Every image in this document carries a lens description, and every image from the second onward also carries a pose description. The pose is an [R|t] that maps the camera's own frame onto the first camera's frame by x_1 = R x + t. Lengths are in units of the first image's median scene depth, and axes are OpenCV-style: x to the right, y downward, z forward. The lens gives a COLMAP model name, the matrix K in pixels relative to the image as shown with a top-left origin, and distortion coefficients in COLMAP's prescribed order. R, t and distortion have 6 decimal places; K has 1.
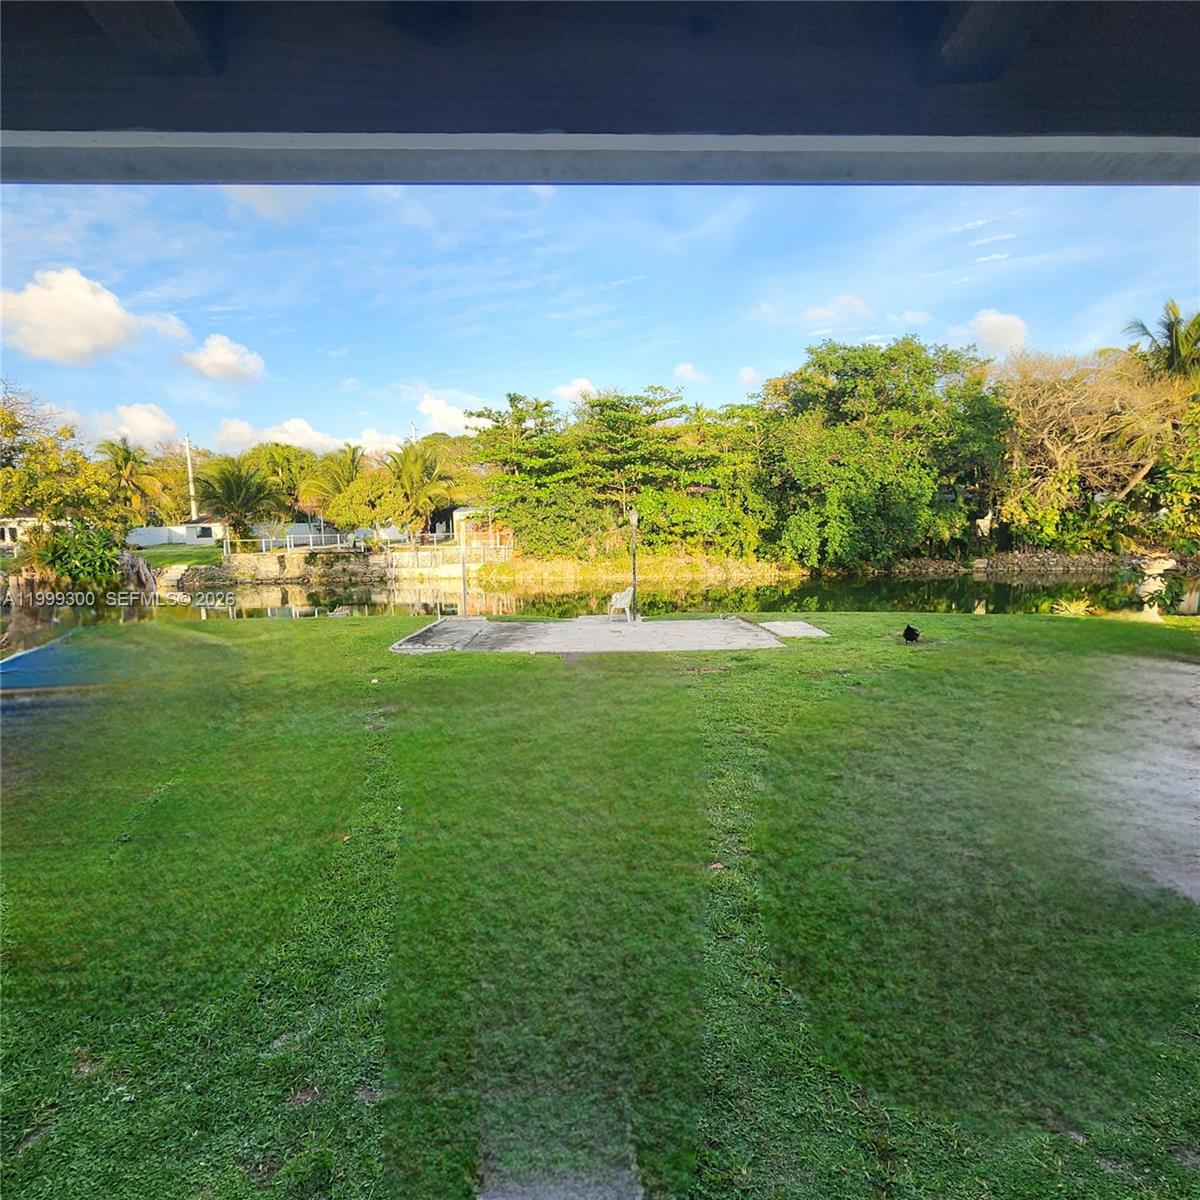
lens RADIAL K [[660.4, 0, 600.0], [0, 660.4, 600.0], [0, 0, 1]] dist [-0.000804, -0.000041]
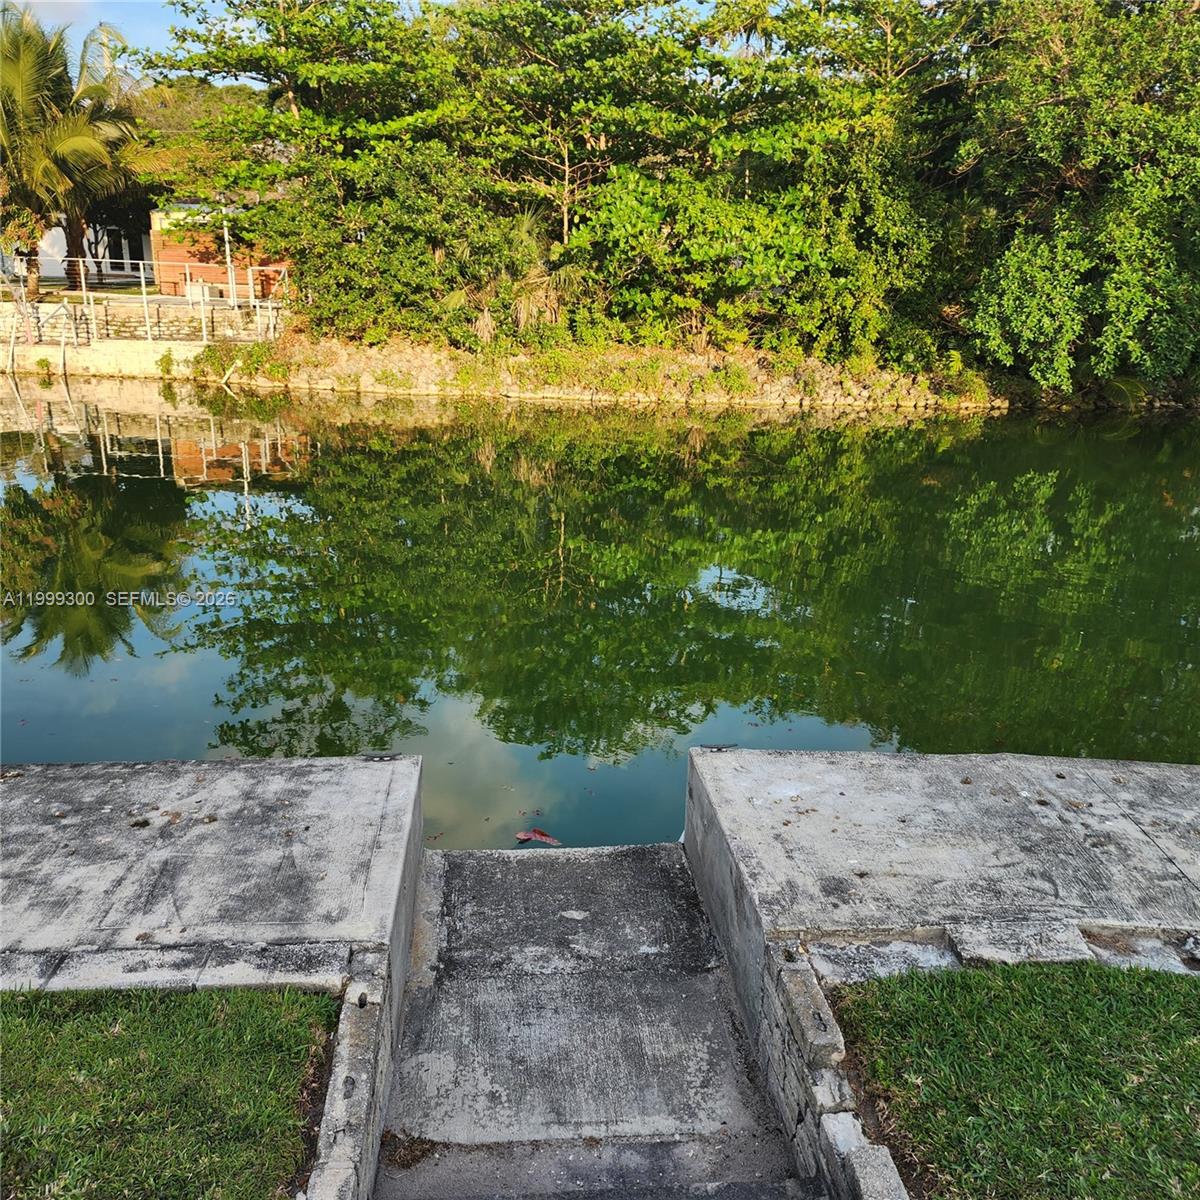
lens RADIAL K [[1022.4, 0, 600.0], [0, 1022.4, 600.0], [0, 0, 1]] dist [0.085346, -0.088167]
pose [[0.994323, 0.019836, 0.104535, -0.004185], [-0.037718, 0.984377, 0.171984, -0.019636], [-0.099490, -0.174950, 0.979538, 0.342506]]
